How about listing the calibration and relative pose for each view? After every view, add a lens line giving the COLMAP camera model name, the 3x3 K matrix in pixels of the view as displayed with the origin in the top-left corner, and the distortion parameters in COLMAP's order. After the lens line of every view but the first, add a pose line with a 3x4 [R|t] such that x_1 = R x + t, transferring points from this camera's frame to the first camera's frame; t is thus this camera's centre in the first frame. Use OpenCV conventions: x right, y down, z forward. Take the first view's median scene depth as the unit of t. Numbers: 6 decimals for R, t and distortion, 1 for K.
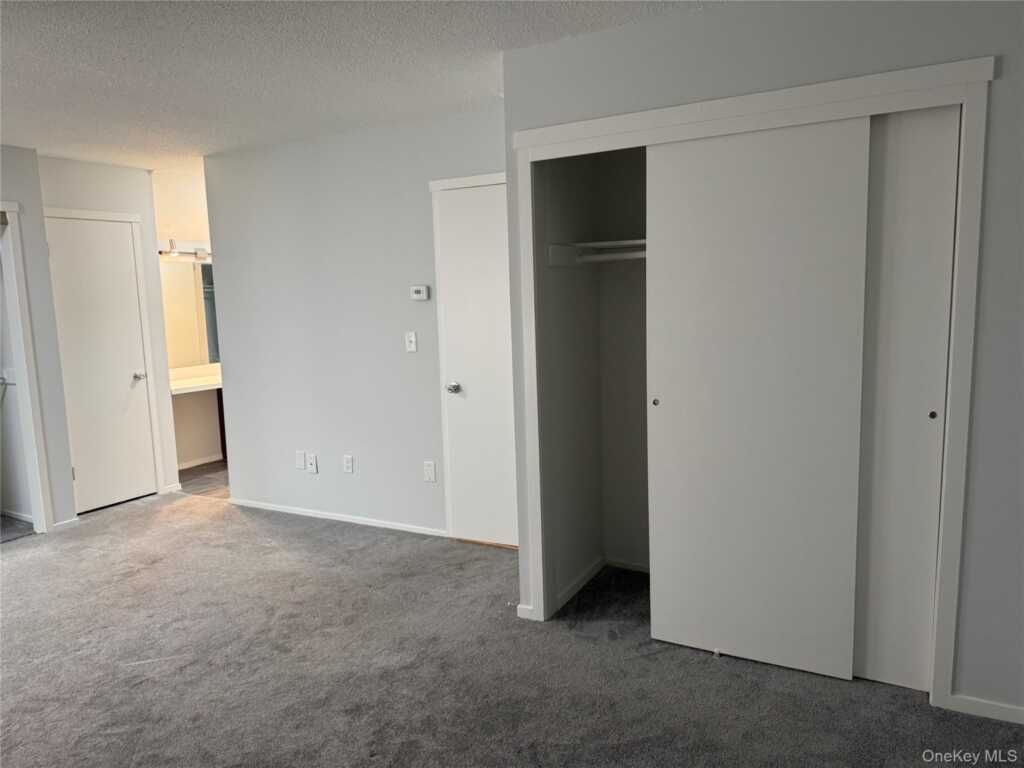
lens RADIAL K [[721.8, 0, 515.6], [0, 721.8, 386.0], [0, 0, 1]] dist [0.060434, -0.068217]
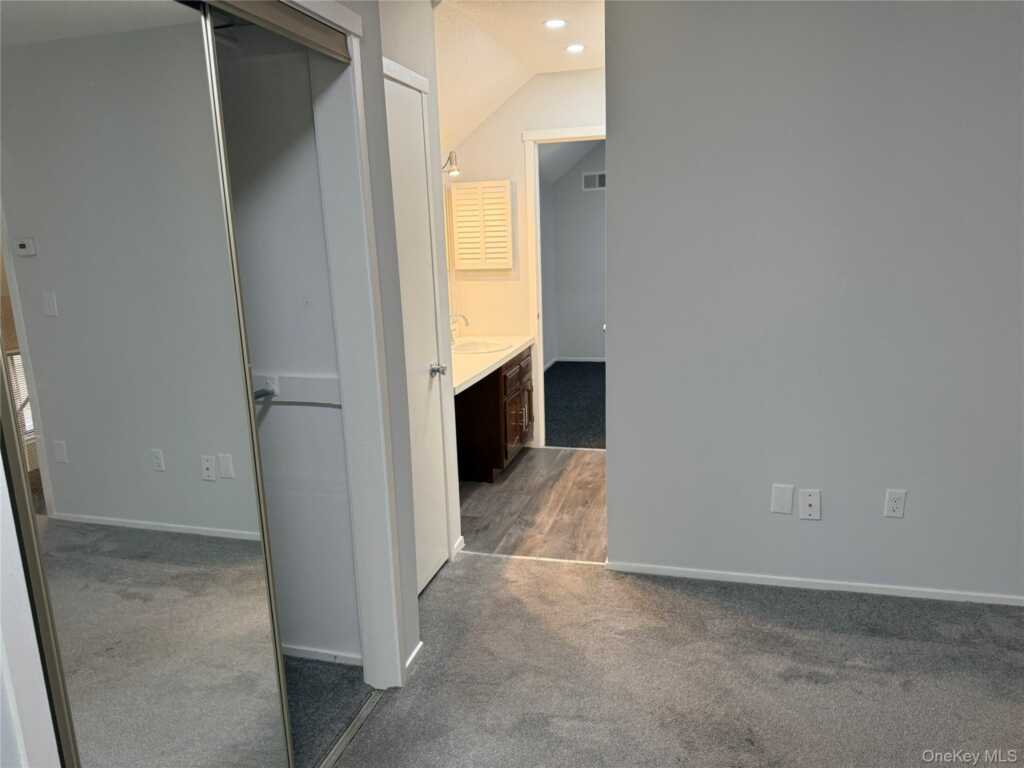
lens RADIAL K [[721.8, 0, 515.6], [0, 721.8, 386.0], [0, 0, 1]] dist [0.060434, -0.068217]
pose [[0.973192, -0.056987, 0.222823, -0.985521], [0.039948, 0.995975, 0.080243, -0.073422], [-0.226499, -0.069190, 0.971551, 0.729120]]
